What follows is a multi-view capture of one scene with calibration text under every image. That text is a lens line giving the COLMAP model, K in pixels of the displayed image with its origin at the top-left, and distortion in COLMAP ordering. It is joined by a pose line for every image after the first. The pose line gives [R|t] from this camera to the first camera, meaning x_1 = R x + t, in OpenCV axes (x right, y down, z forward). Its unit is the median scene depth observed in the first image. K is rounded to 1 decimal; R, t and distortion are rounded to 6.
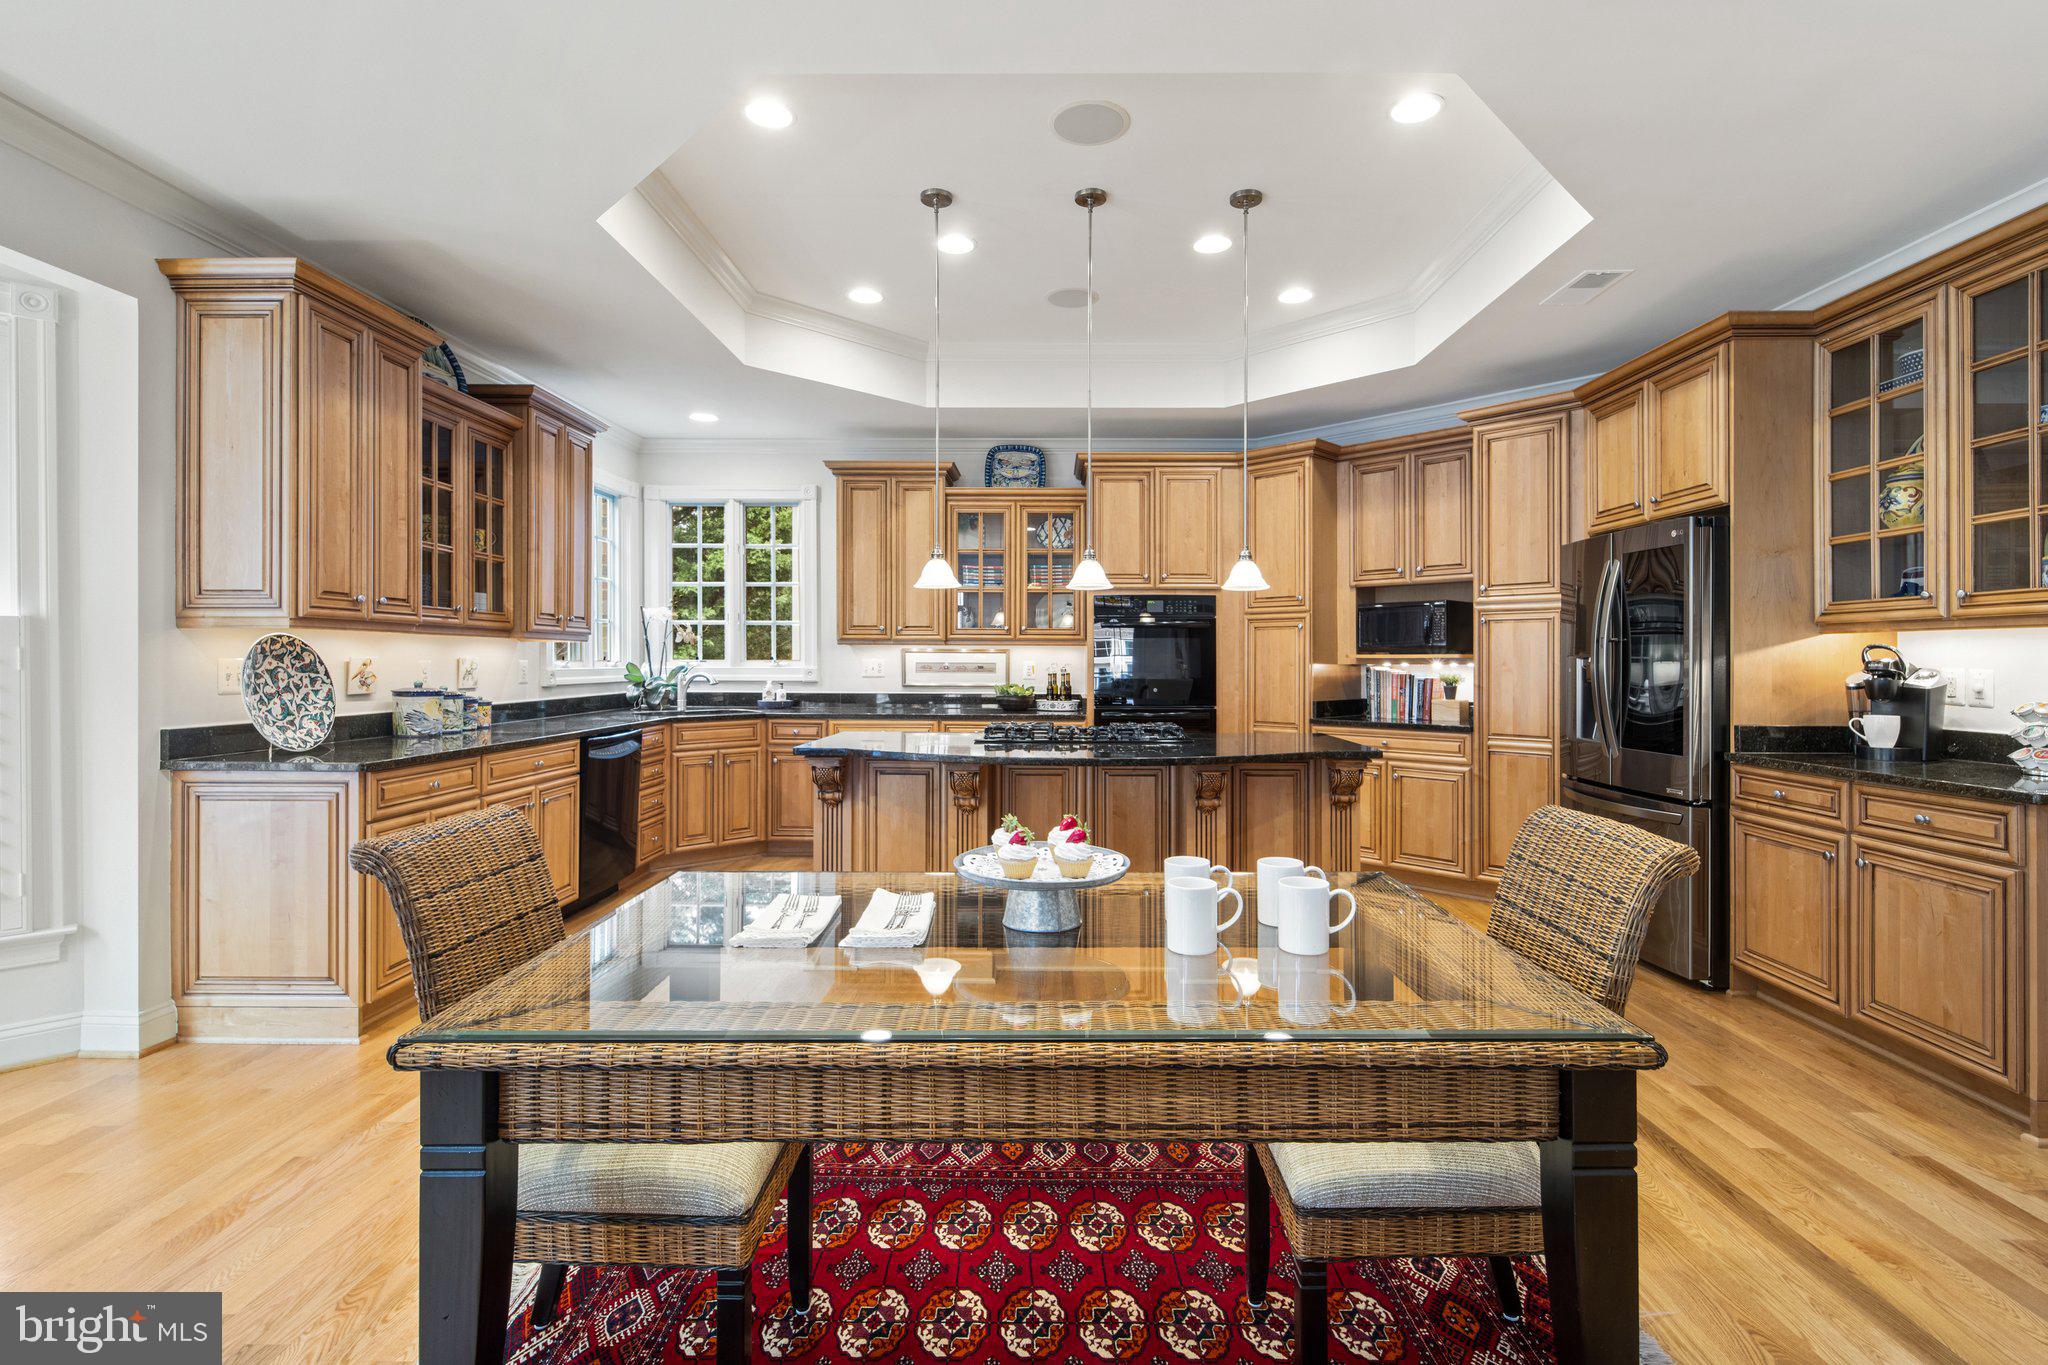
lens RADIAL K [[949.7, 0, 1048.2], [0, 949.7, 657.8], [0, 0, 1]] dist [-0.004085, -0.000340]
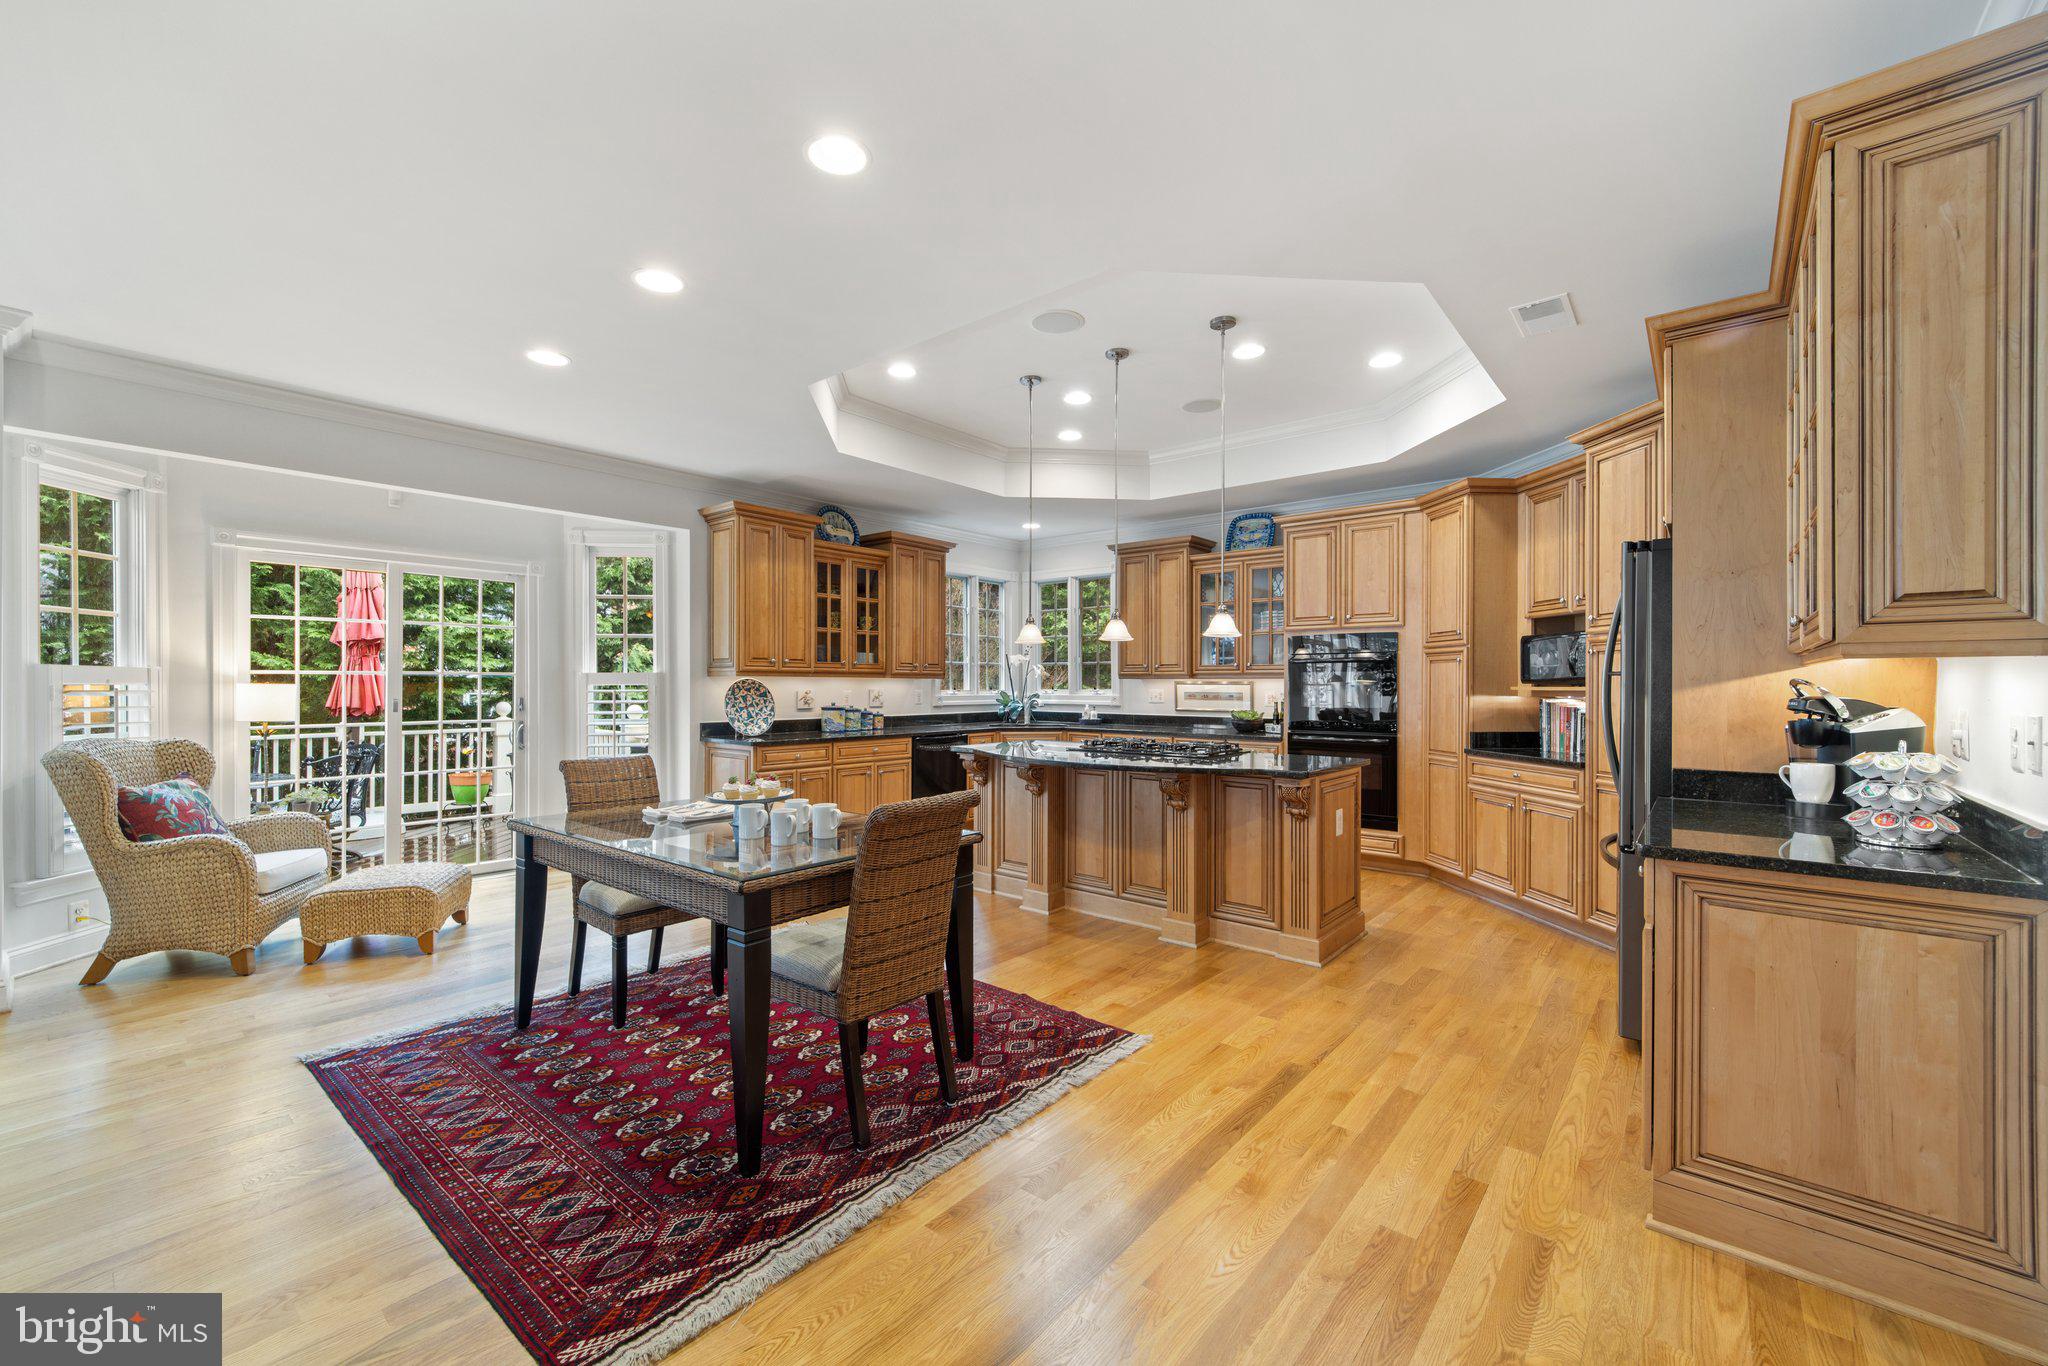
lens RADIAL K [[827.9, 0, 1023.1], [0, 827.9, 686.8], [0, 0, 1]] dist [0.003575, -0.000771]
pose [[0.771906, 0.000047, -0.635736, 0.575426], [0.001630, 0.999997, 0.002053, -0.007154], [0.635734, -0.002621, 0.771904, -0.006600]]
